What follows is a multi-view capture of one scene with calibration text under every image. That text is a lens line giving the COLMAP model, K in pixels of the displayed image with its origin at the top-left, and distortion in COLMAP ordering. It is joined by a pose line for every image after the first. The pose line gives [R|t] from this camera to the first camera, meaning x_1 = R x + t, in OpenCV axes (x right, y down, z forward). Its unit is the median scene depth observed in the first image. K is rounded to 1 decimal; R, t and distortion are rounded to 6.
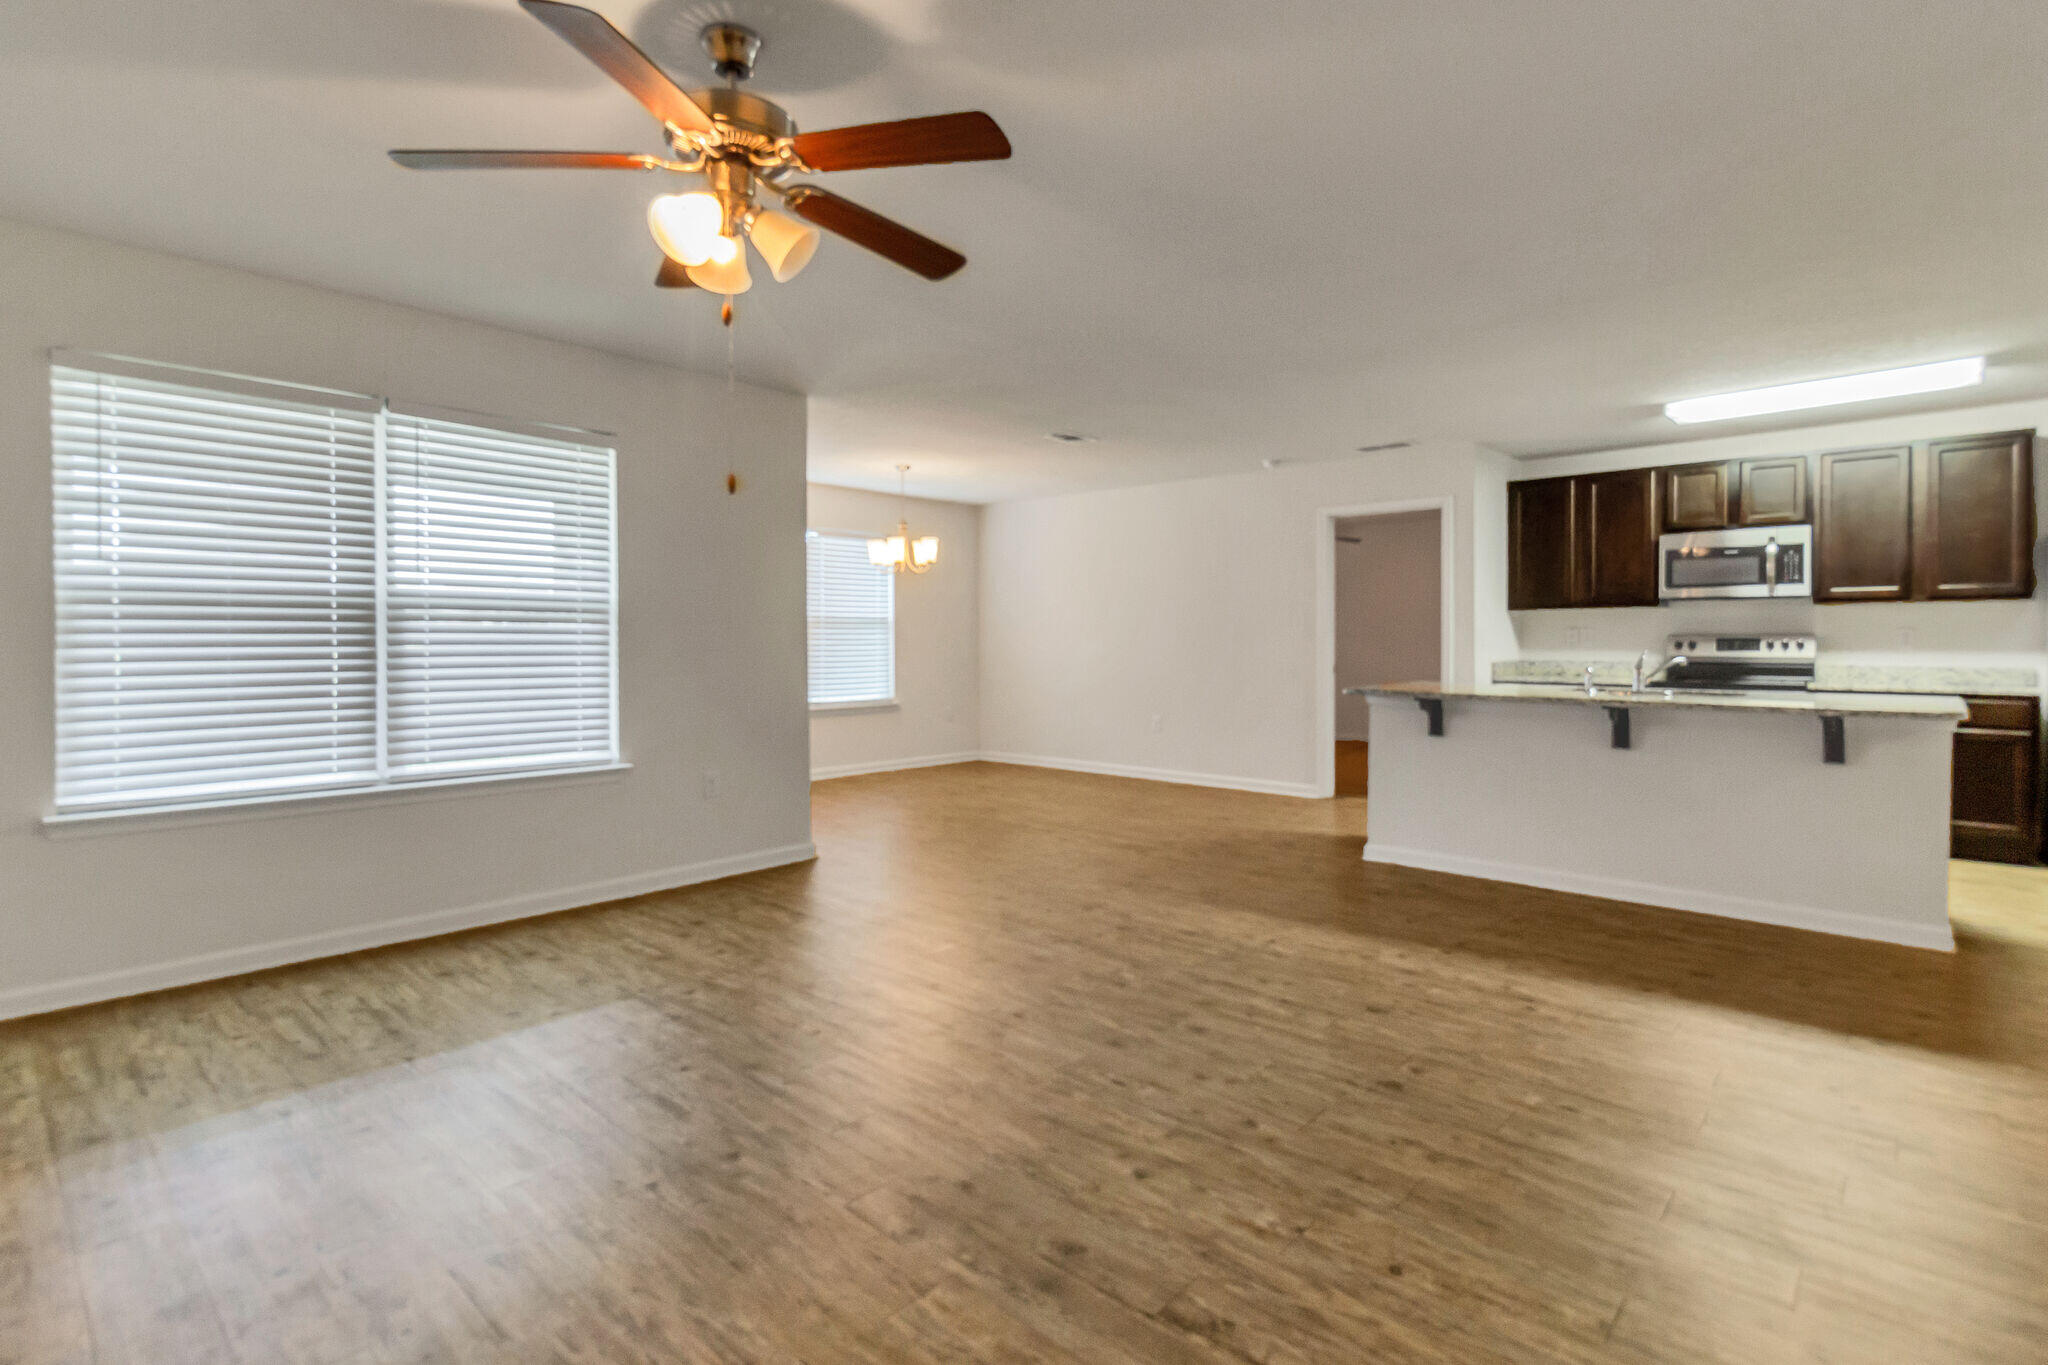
lens RADIAL K [[968.1, 0, 1051.6], [0, 968.1, 658.0], [0, 0, 1]] dist [-0.002600, -0.000702]
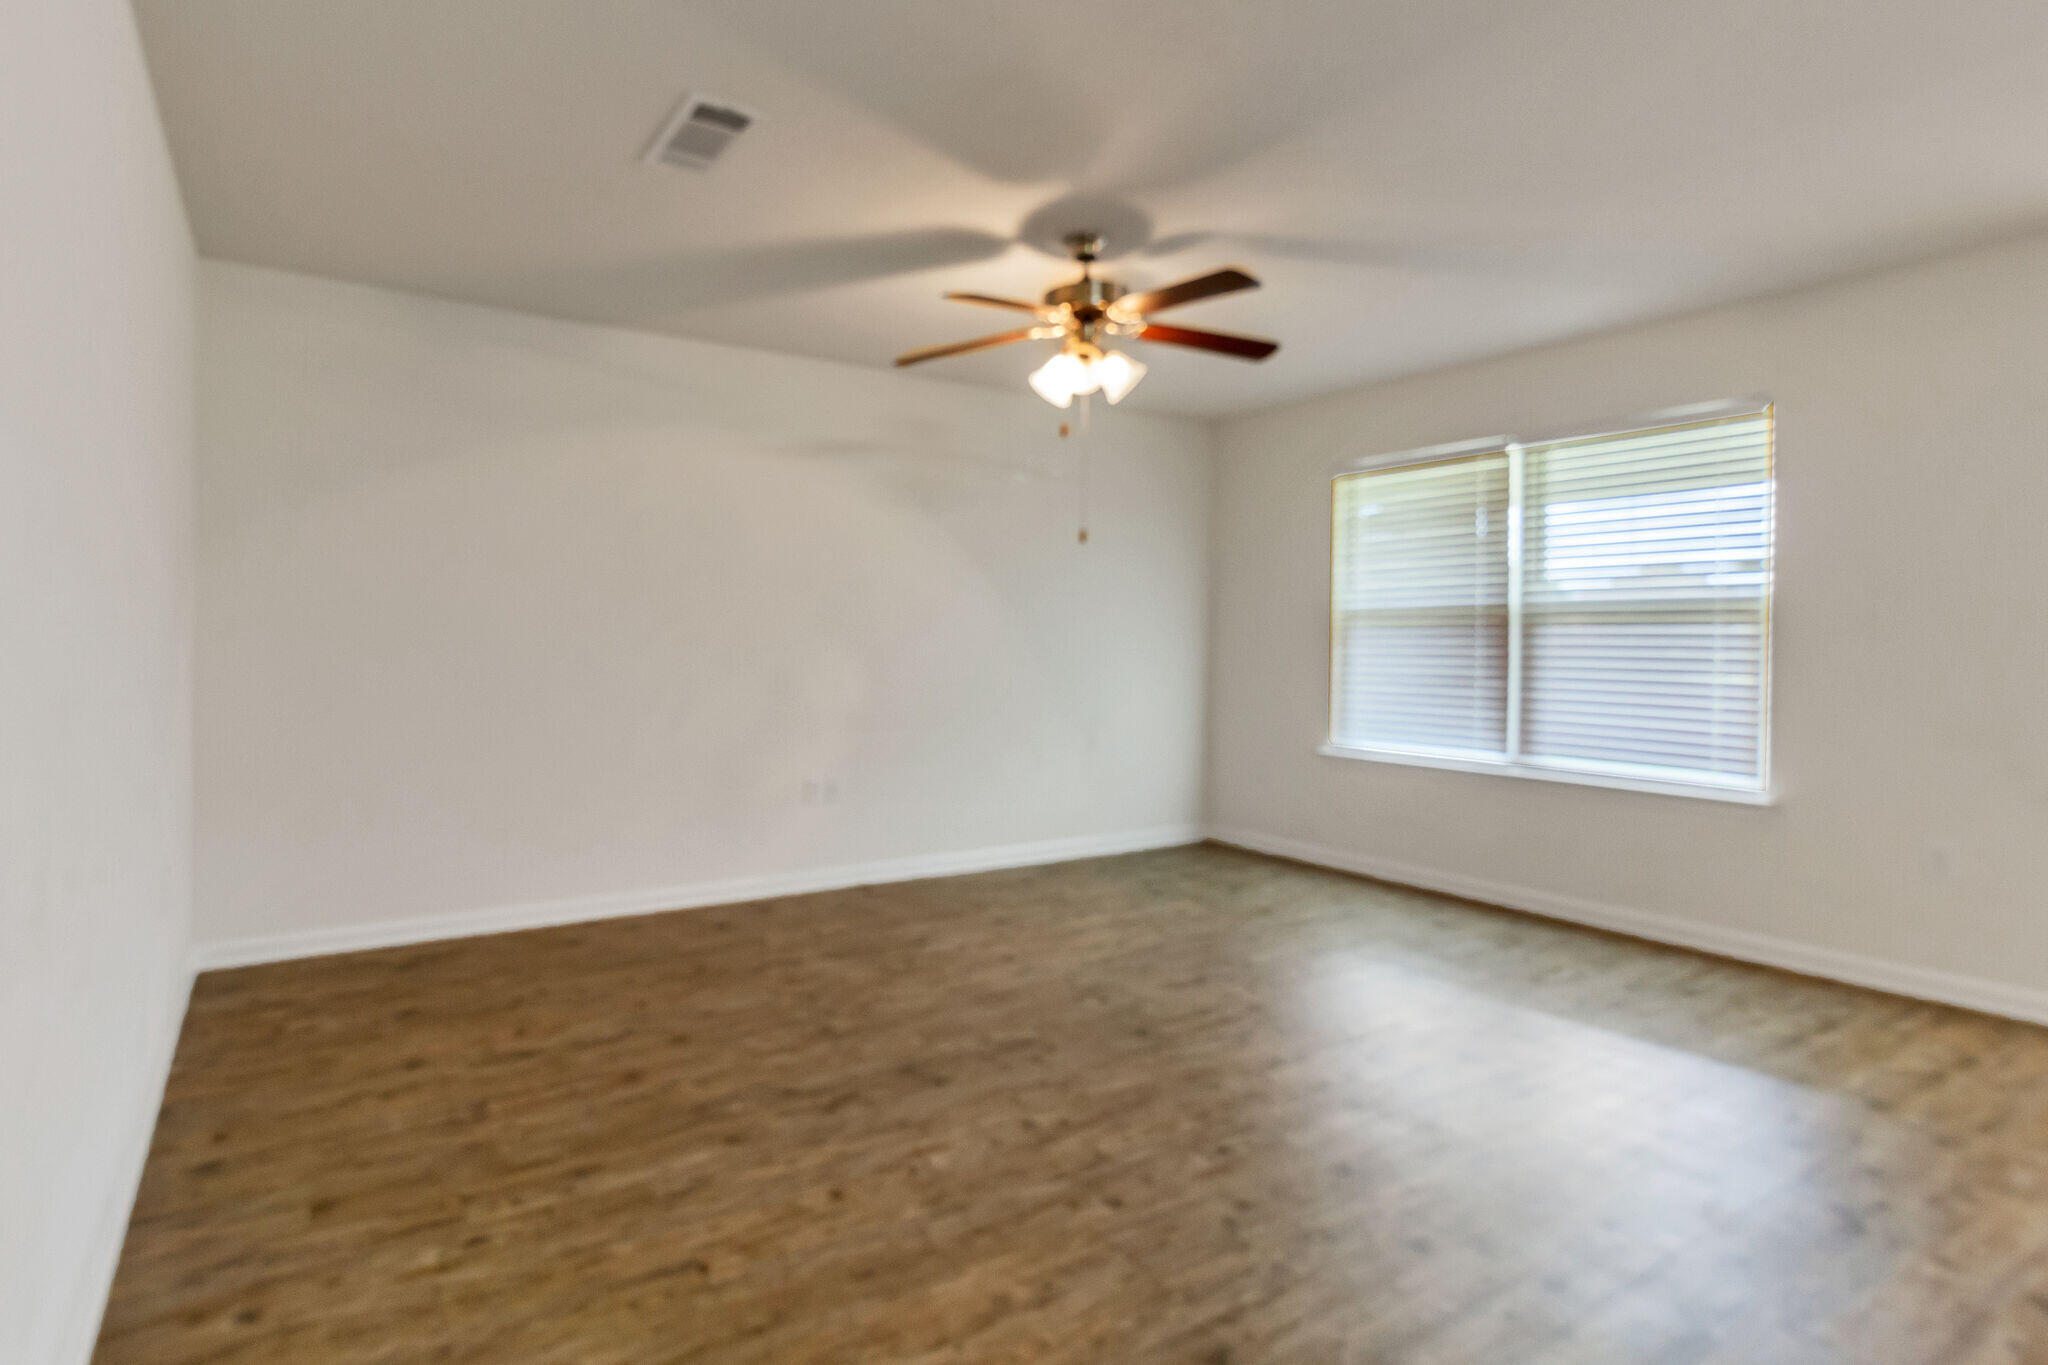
lens RADIAL K [[1007.0, 0, 943.4], [0, 1007.0, 679.7], [0, 0, 1]] dist [0.002311, 0.000283]
pose [[-0.256340, 0.040581, -0.965735, 0.658411], [-0.023892, 0.998547, 0.048302, -0.018248], [0.966291, 0.035455, -0.254998, 0.635739]]
